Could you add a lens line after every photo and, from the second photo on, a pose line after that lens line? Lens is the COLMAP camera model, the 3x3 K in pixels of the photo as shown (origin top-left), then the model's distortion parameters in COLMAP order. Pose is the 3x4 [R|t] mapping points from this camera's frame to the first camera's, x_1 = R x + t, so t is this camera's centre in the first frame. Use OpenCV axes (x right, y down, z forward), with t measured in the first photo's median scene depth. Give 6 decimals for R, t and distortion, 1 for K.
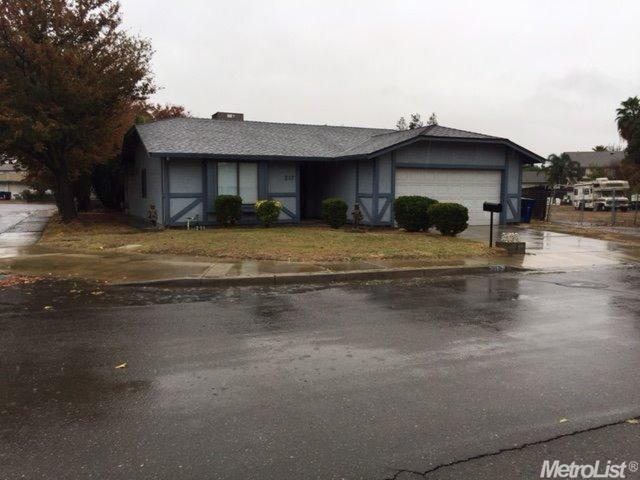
lens RADIAL K [[545.4, 0, 317.9], [0, 545.4, 240.6], [0, 0, 1]] dist [0.083364, -0.104554]
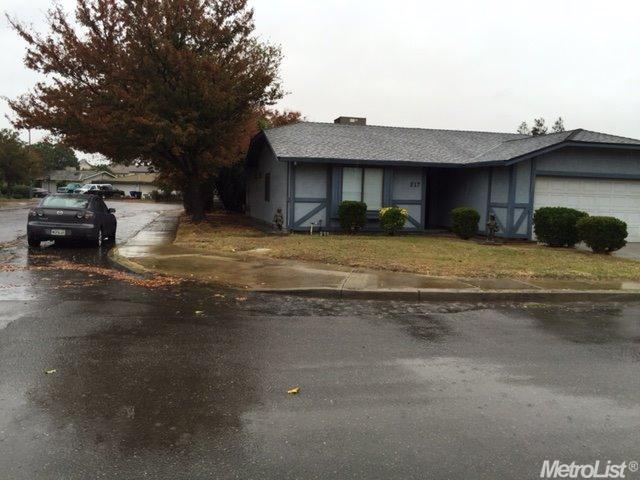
lens RADIAL K [[545.4, 0, 317.9], [0, 545.4, 240.6], [0, 0, 1]] dist [0.083364, -0.104554]
pose [[0.982426, 0.041168, -0.182057, -0.043188], [-0.042893, 0.999064, -0.005547, -0.004370], [0.181658, 0.013258, 0.983272, 0.030872]]
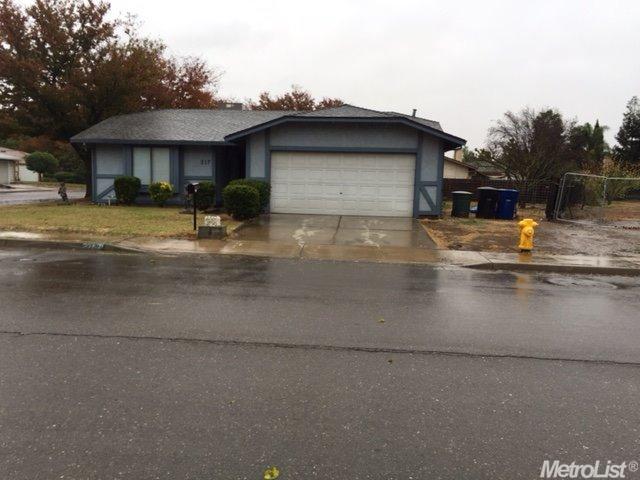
lens RADIAL K [[545.4, 0, 317.9], [0, 545.4, 240.6], [0, 0, 1]] dist [0.083364, -0.104554]
pose [[0.879614, 0.065712, -0.471128, 0.671977], [-0.060664, 0.997822, 0.025913, -0.005528], [0.471804, 0.005787, 0.881684, 0.190119]]
